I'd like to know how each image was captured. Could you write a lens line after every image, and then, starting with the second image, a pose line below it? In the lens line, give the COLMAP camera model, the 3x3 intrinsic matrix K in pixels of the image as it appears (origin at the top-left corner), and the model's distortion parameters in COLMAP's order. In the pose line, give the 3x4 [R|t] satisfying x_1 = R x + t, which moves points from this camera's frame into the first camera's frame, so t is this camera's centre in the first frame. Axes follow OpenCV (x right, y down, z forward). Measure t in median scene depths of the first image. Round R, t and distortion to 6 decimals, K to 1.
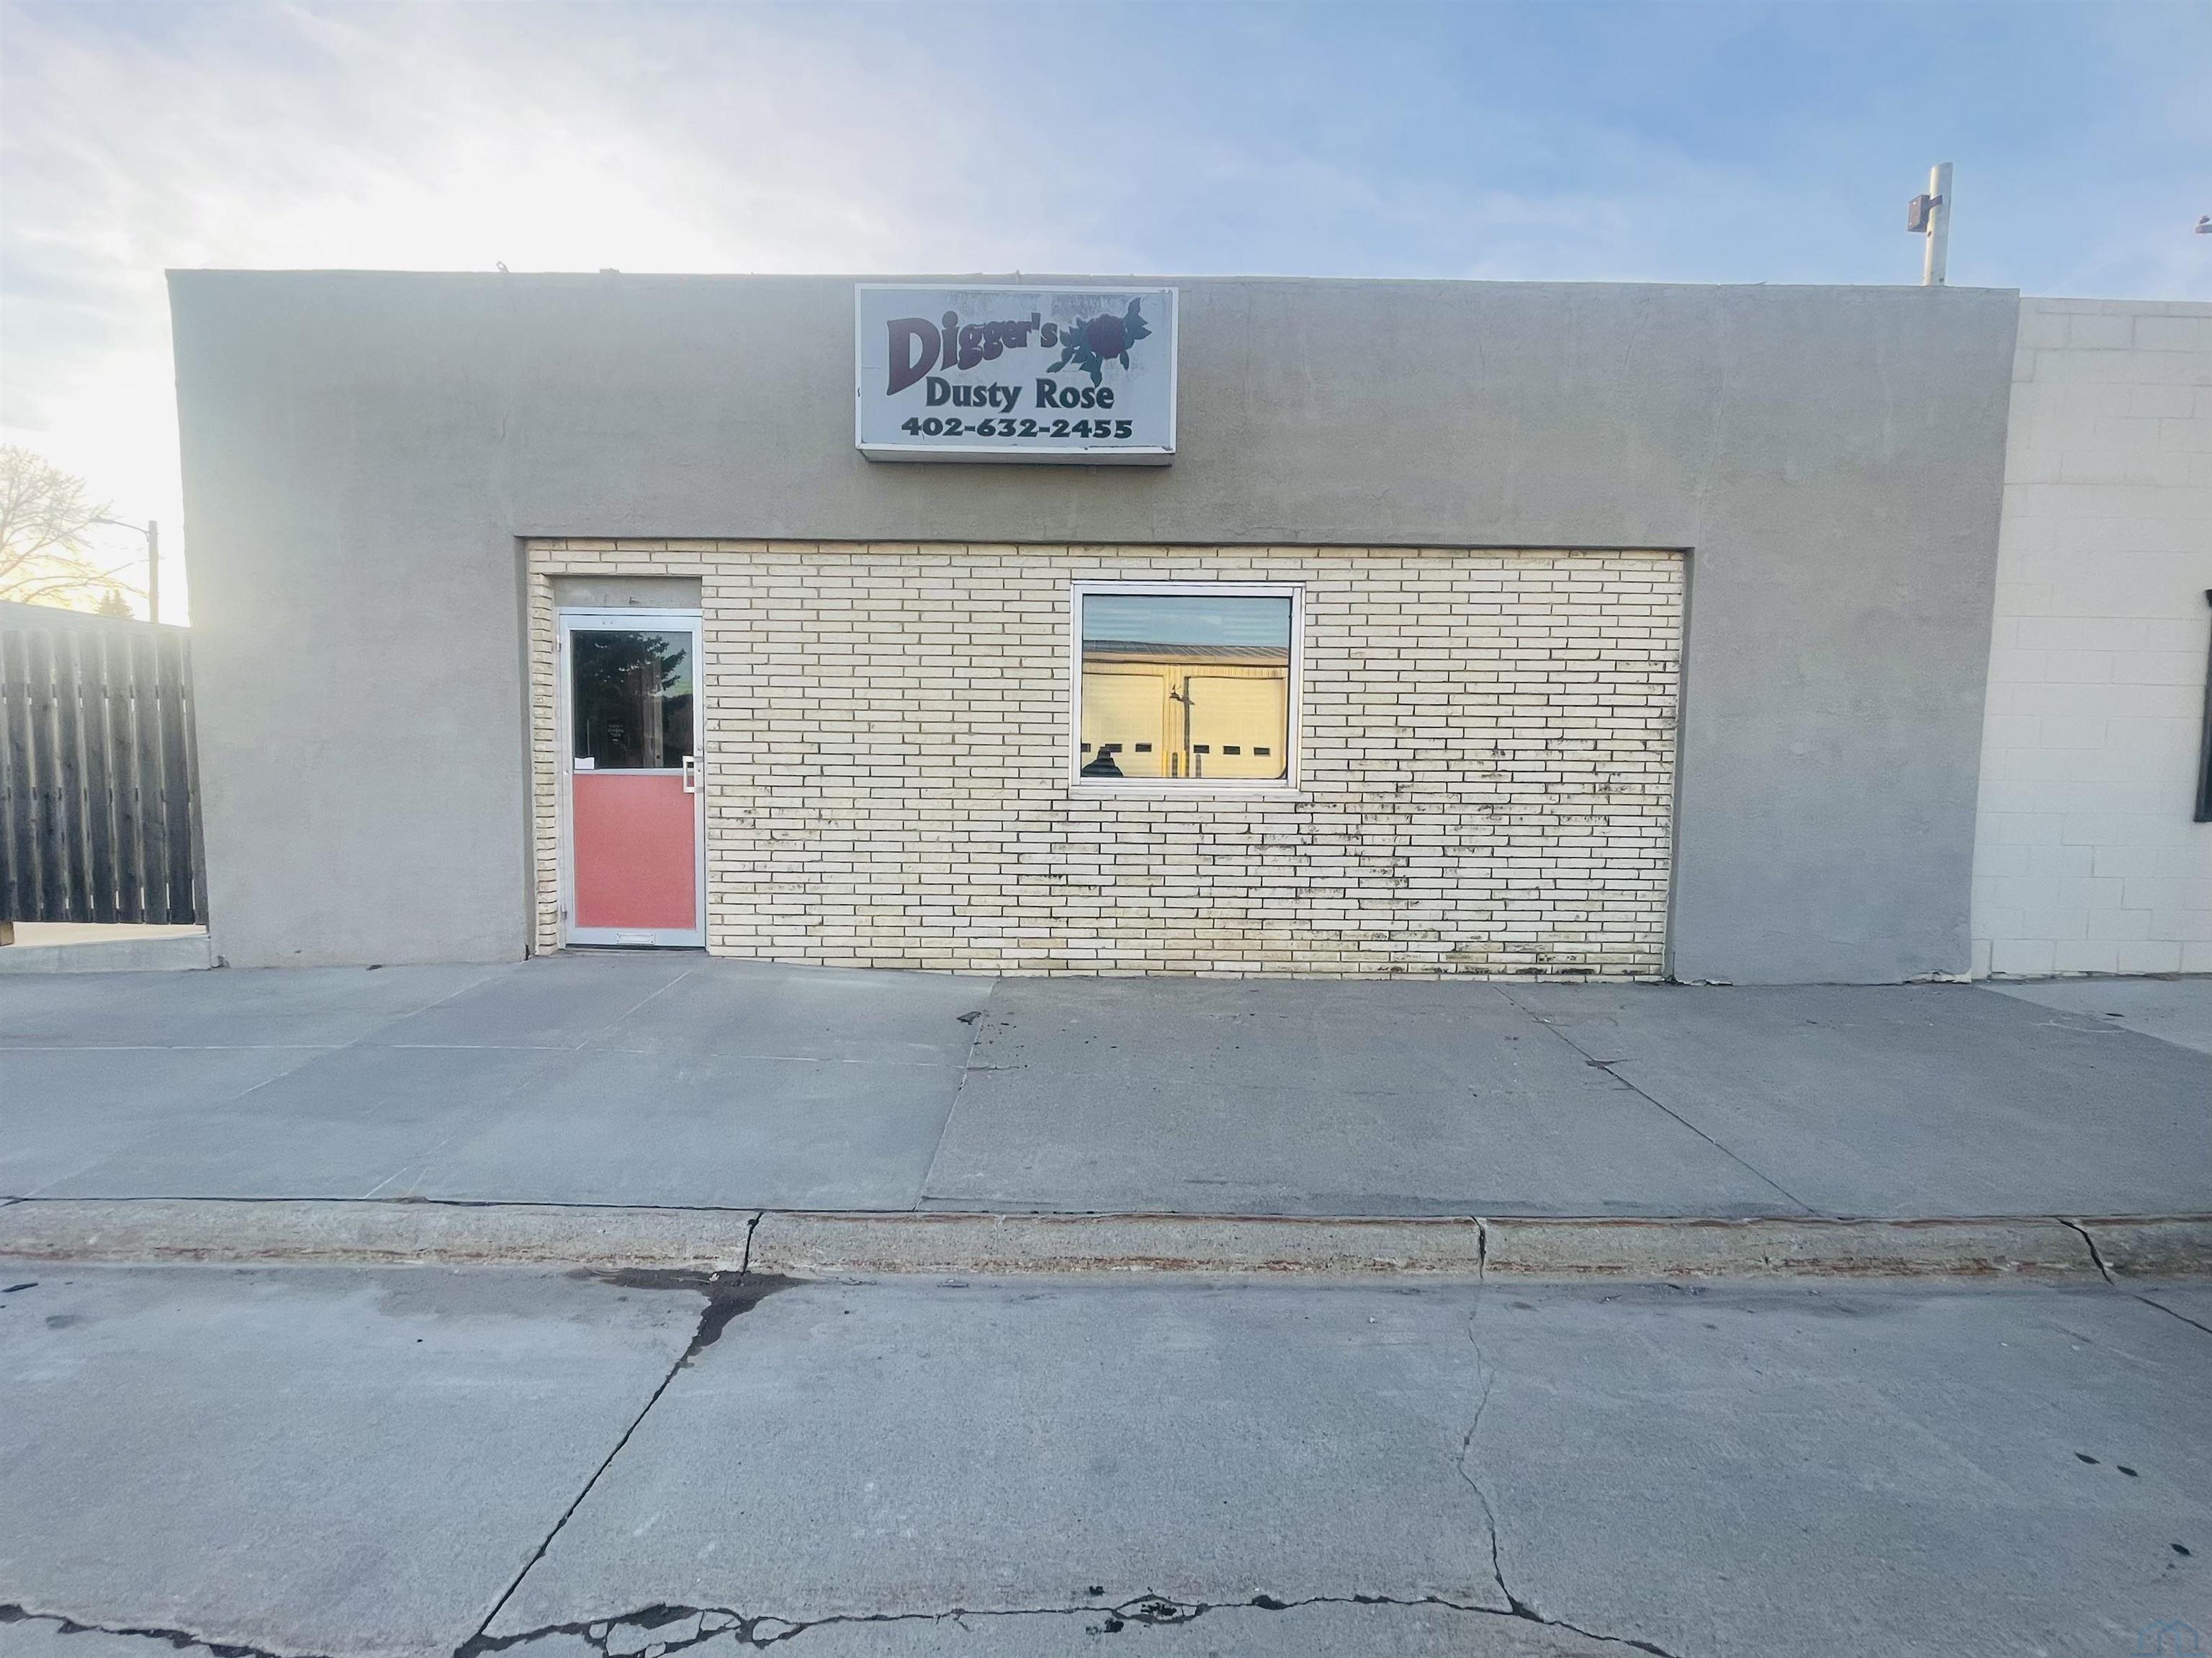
lens RADIAL K [[991.0, 0, 1106.0], [0, 991.0, 829.0], [0, 0, 1]] dist [-0.000907, 0.000037]
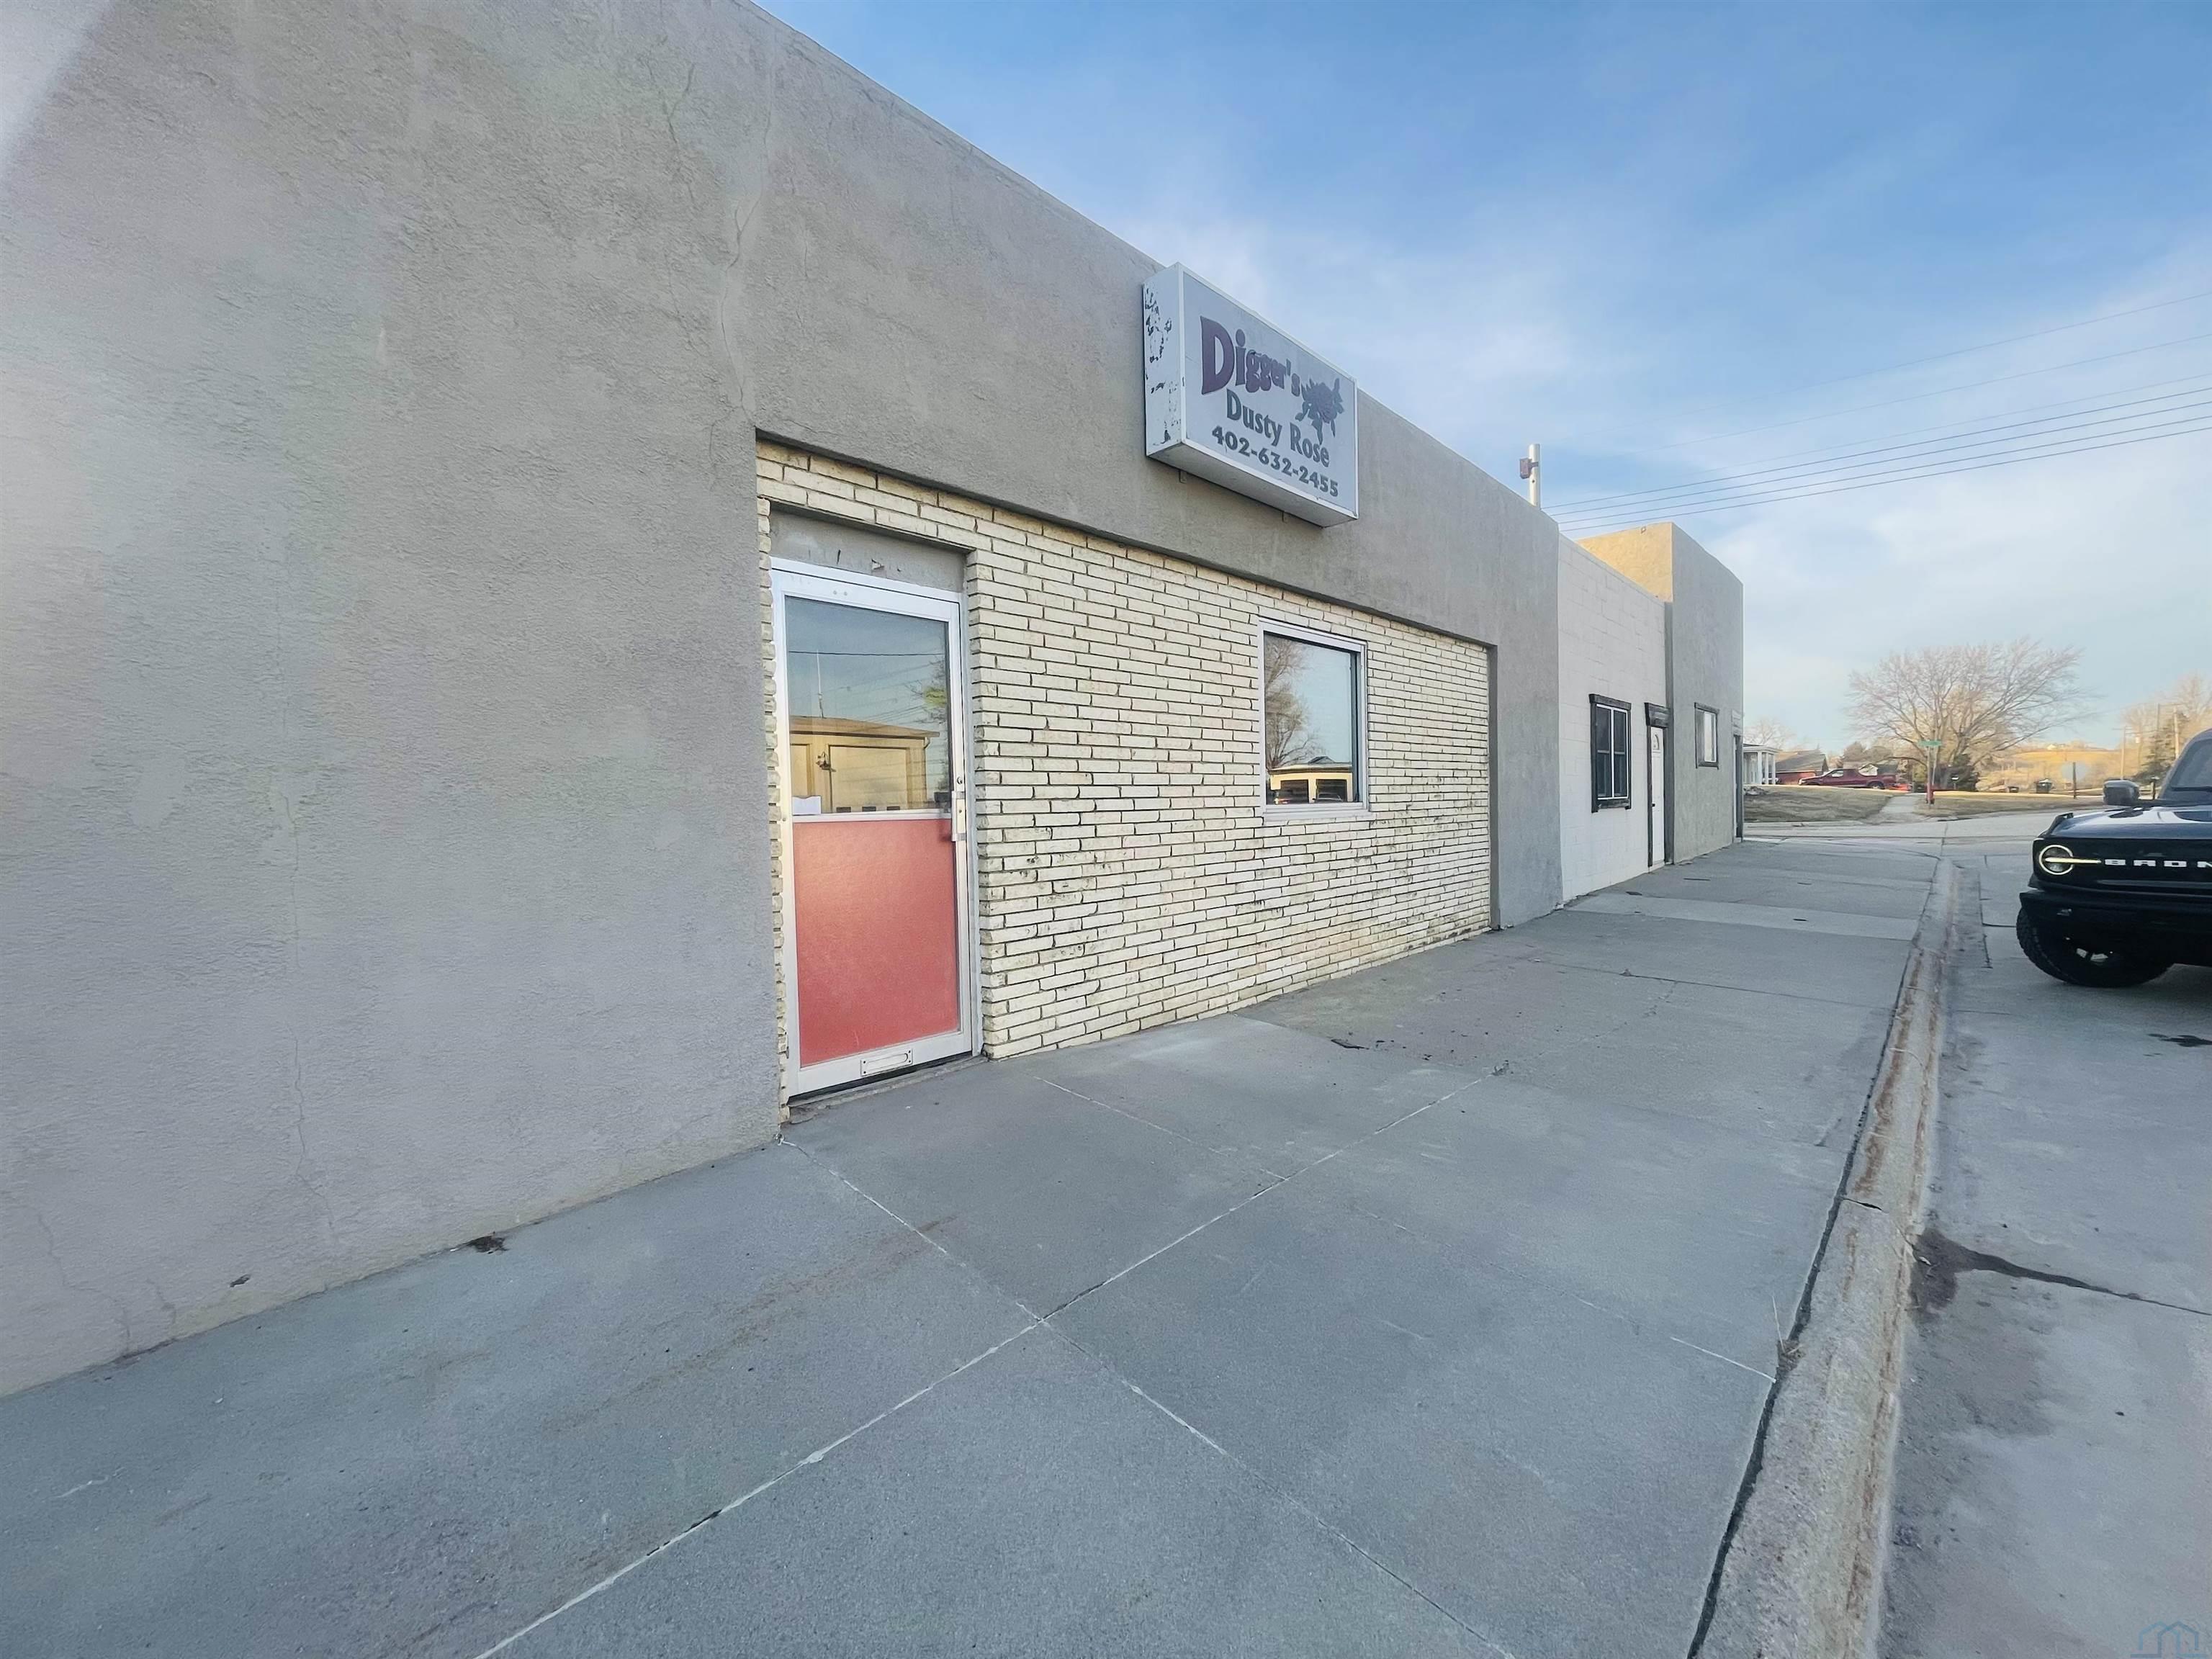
lens RADIAL K [[892.8, 0, 1106.0], [0, 892.8, 829.5], [0, 0, 1]] dist [-0.001966, -0.000583]
pose [[0.693854, -0.046874, 0.718589, -0.832951], [0.084573, 0.996278, -0.016674, -0.025560], [-0.715132, 0.072343, 0.695235, 0.477505]]
